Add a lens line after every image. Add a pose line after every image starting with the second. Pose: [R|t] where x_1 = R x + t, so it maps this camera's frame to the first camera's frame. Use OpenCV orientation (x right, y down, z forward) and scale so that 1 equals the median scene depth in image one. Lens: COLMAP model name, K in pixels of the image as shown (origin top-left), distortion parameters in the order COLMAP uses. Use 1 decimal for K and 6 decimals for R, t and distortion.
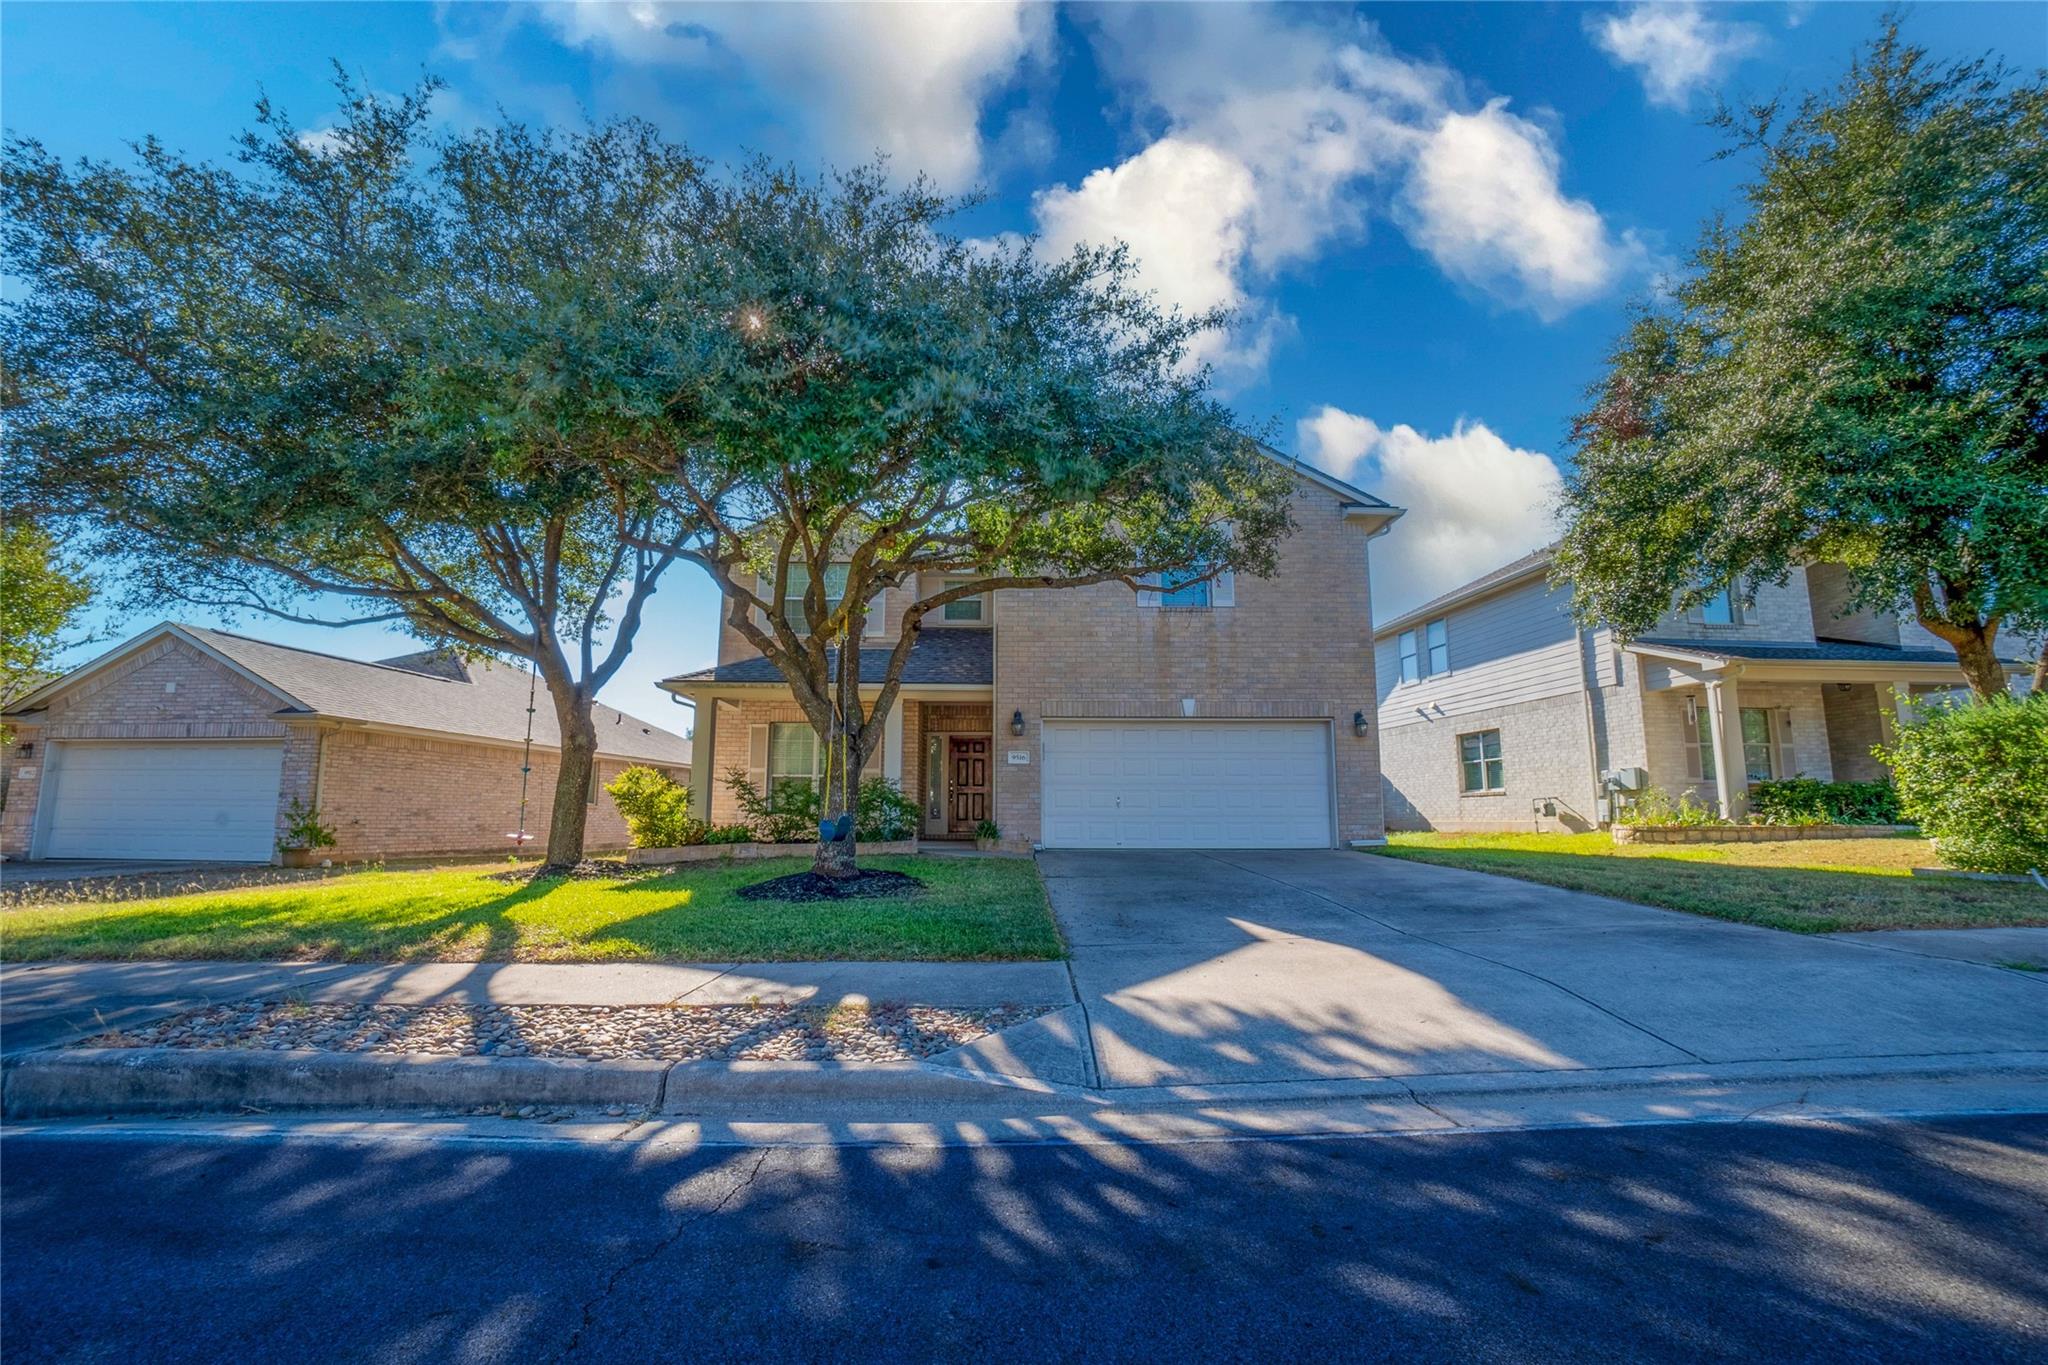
lens RADIAL K [[898.3, 0, 1024.0], [0, 898.3, 682.5], [0, 0, 1]] dist [-0.004065, 0.000320]
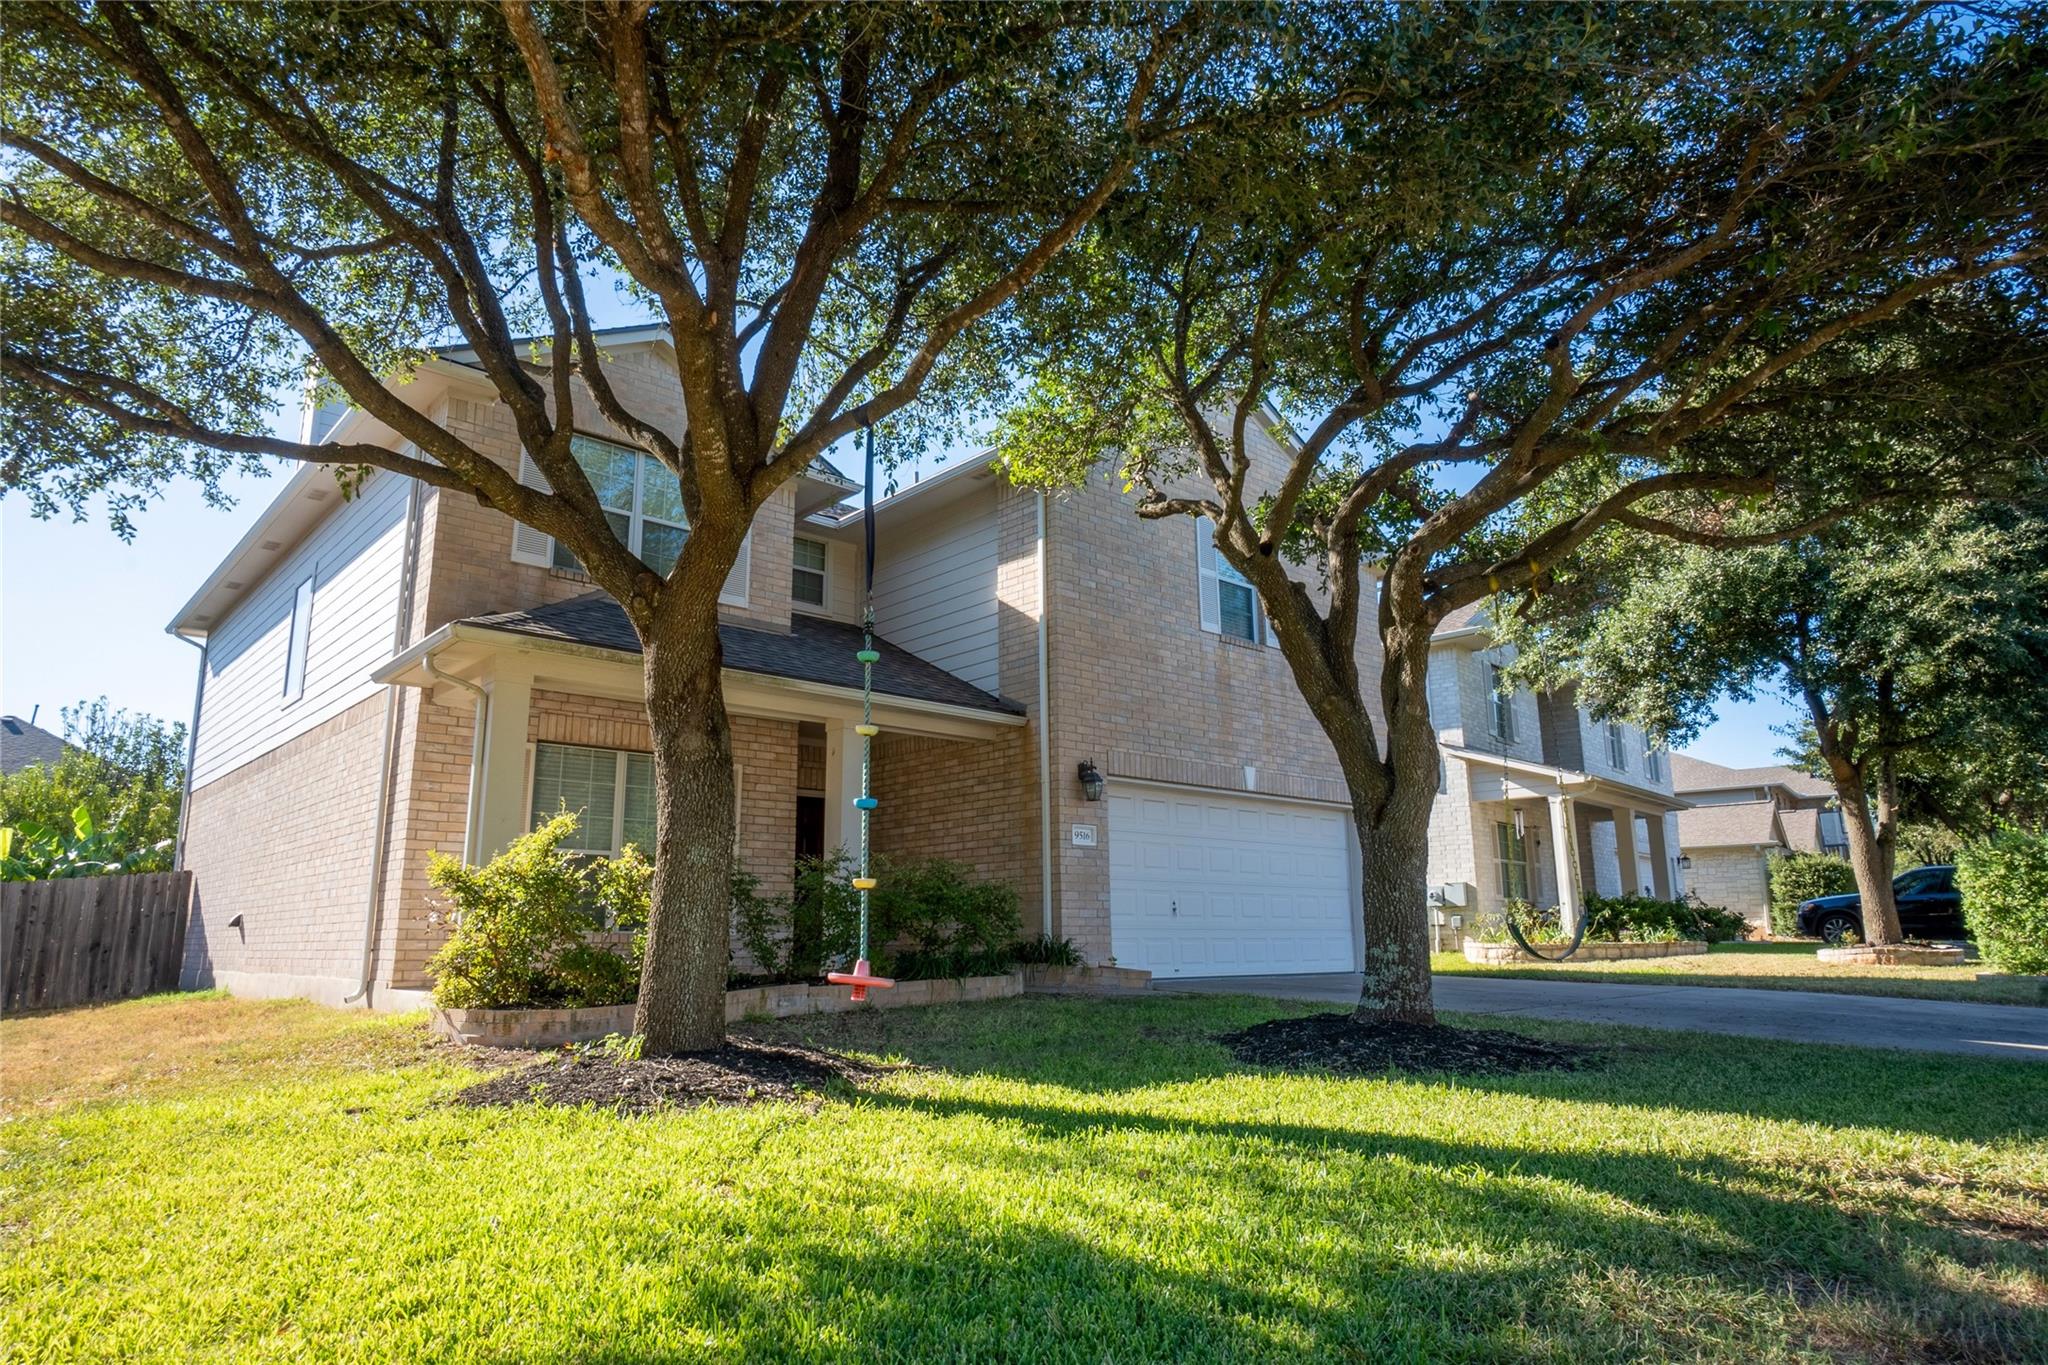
lens RADIAL K [[1245.9, 0, 1024.0], [0, 1245.9, 682.5], [0, 0, 1]] dist [0.064863, 0.000434]
pose [[0.751330, 0.129397, 0.647117, -0.571531], [-0.087247, 0.991457, -0.096954, 0.060149], [-0.654134, 0.016386, 0.756201, 0.328896]]
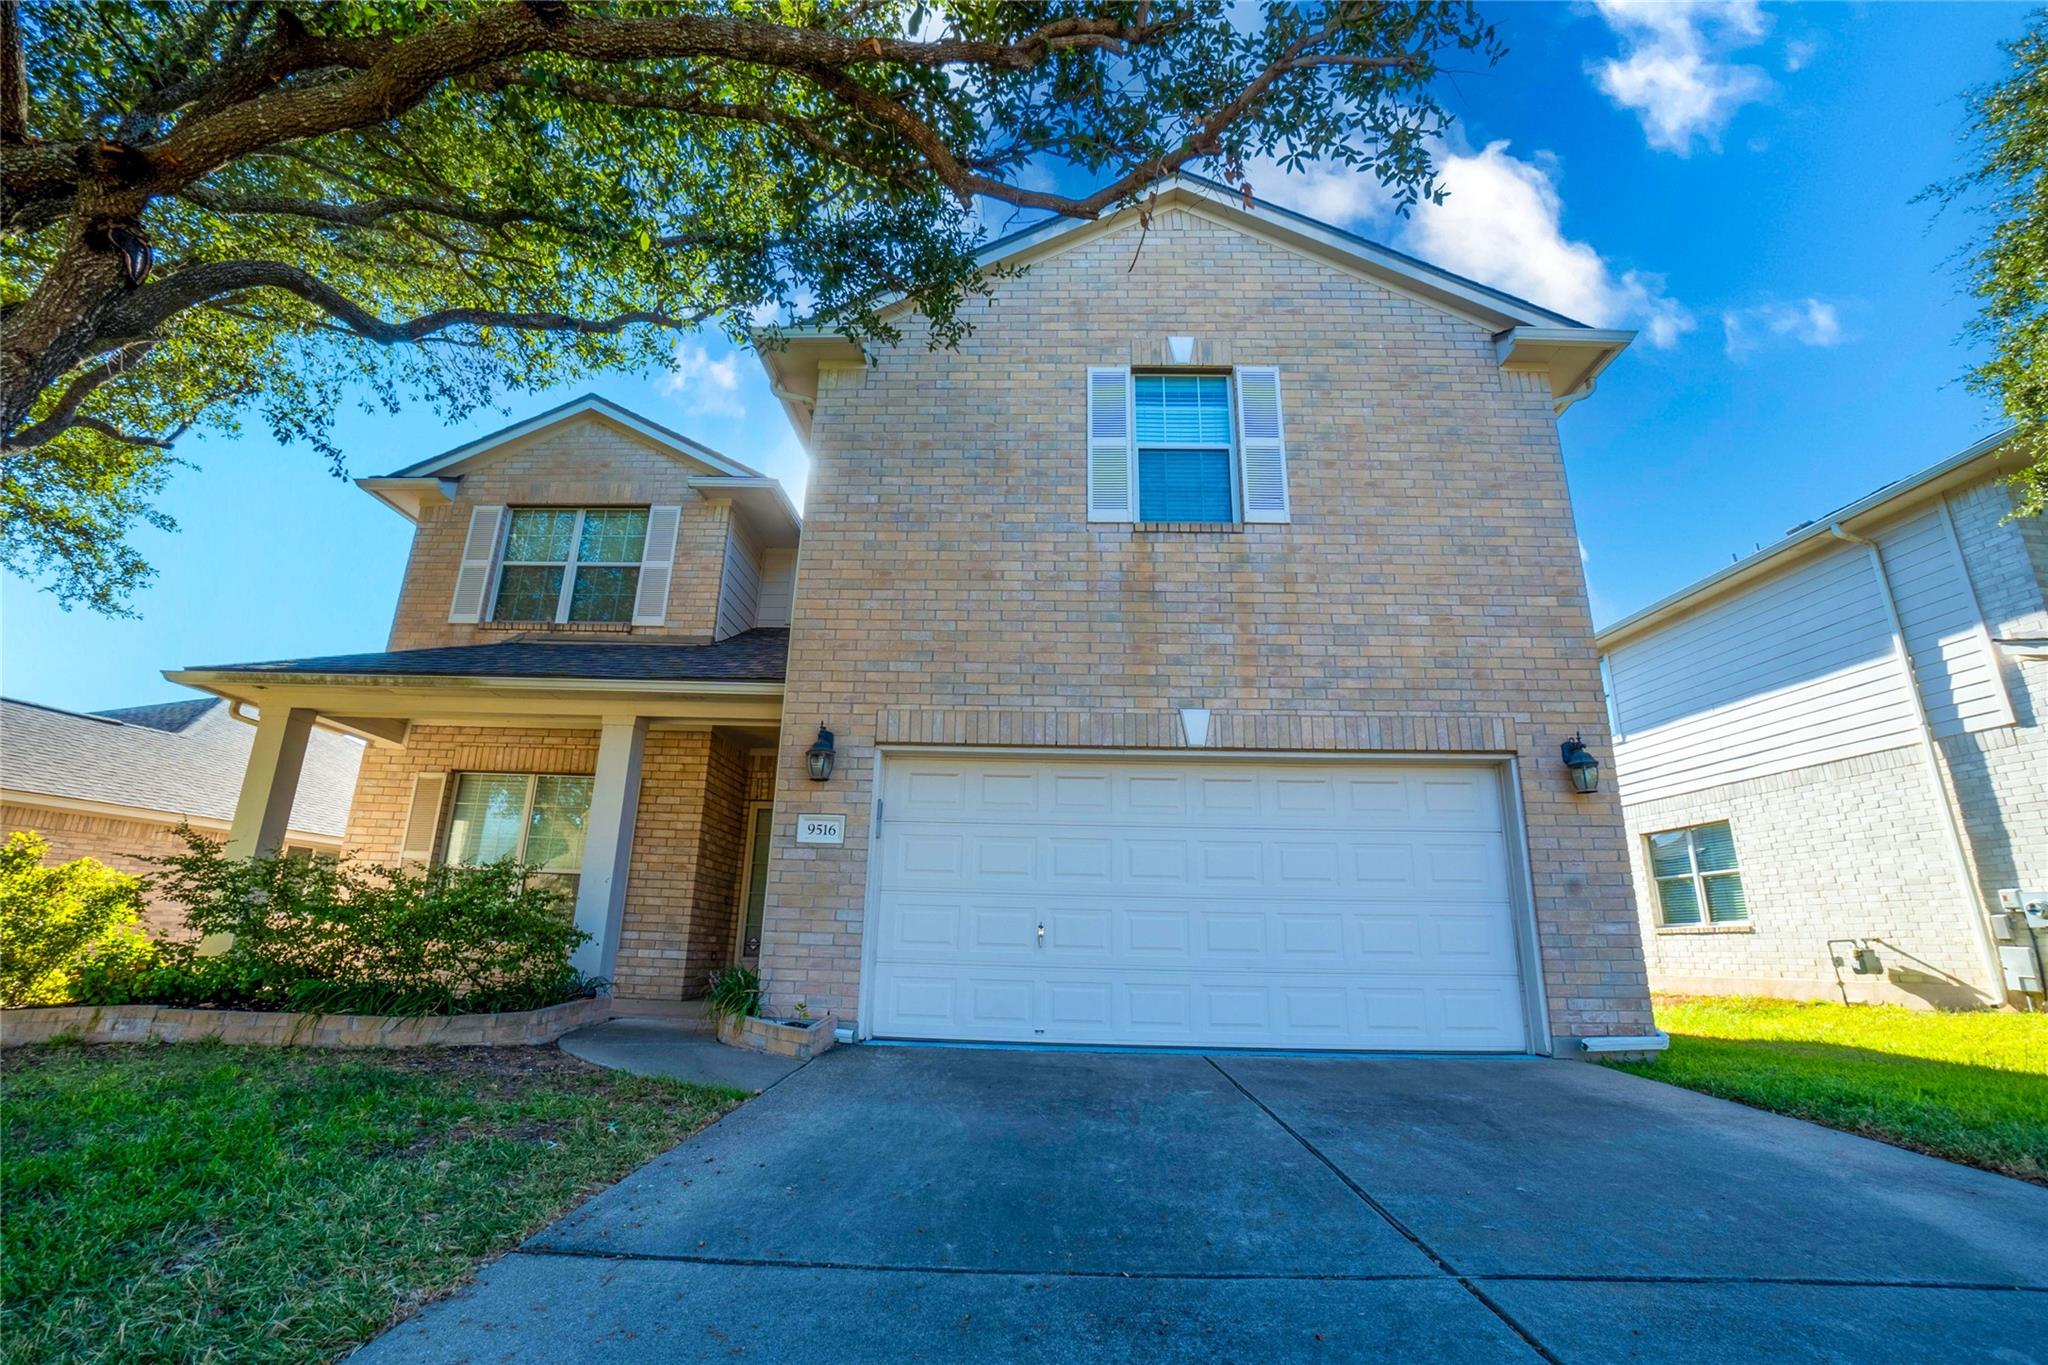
lens RADIAL K [[898.3, 0, 1024.0], [0, 898.3, 682.5], [0, 0, 1]] dist [-0.004065, 0.000320]
pose [[0.998924, 0.007491, -0.045772, 0.107801], [-0.013562, 0.990916, -0.133800, 0.063305], [0.044354, 0.134277, 0.989951, 0.496032]]
